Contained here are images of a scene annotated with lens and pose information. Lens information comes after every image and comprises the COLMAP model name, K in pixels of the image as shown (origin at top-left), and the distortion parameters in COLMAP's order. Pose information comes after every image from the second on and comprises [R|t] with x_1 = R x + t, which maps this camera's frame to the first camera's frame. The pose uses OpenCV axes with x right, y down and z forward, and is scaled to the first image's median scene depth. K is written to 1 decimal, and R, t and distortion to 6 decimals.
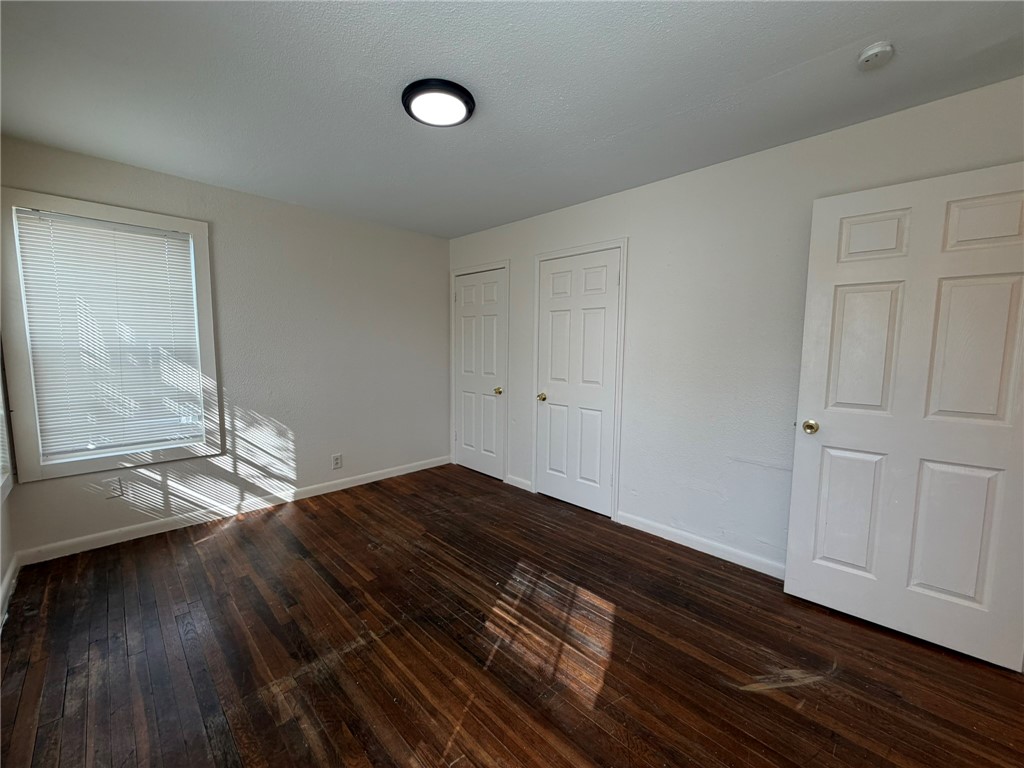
lens RADIAL K [[410.2, 0, 505.8], [0, 410.2, 387.2], [0, 0, 1]] dist [0.001865, -0.000312]
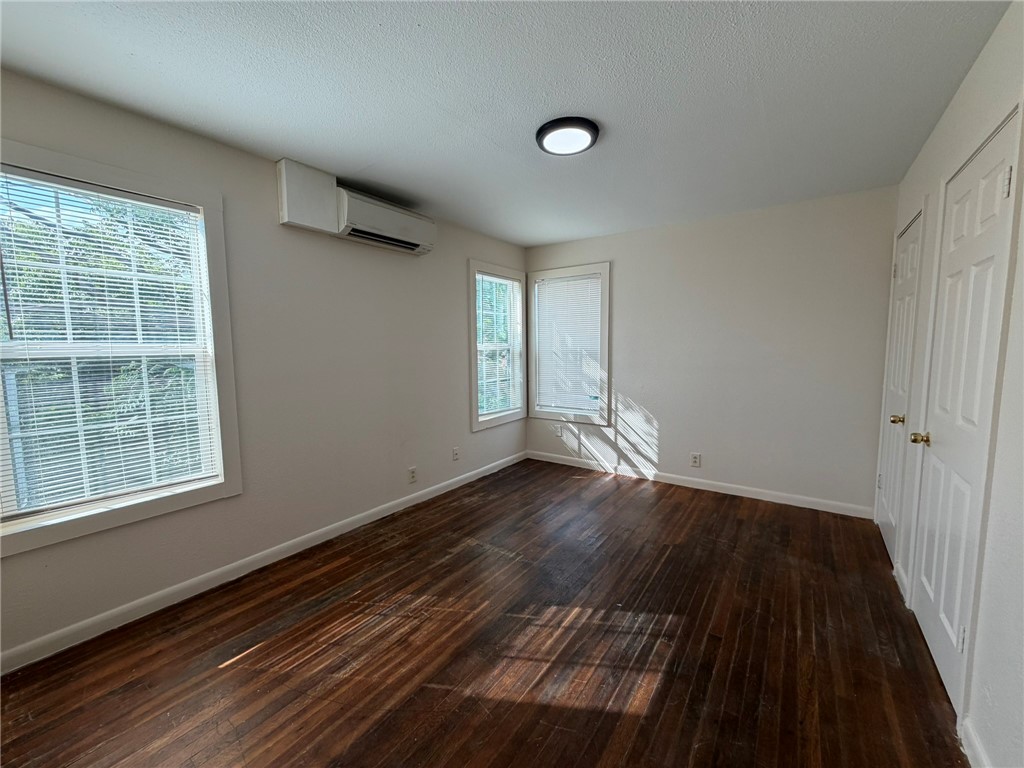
lens RADIAL K [[410.2, 0, 510.6], [0, 410.2, 384.6], [0, 0, 1]] dist [0.001865, -0.000312]
pose [[0.165121, 0.078264, -0.983163, 0.637224], [-0.089635, 0.993912, 0.064066, -0.037691], [0.982192, 0.077547, 0.171131, 0.449324]]
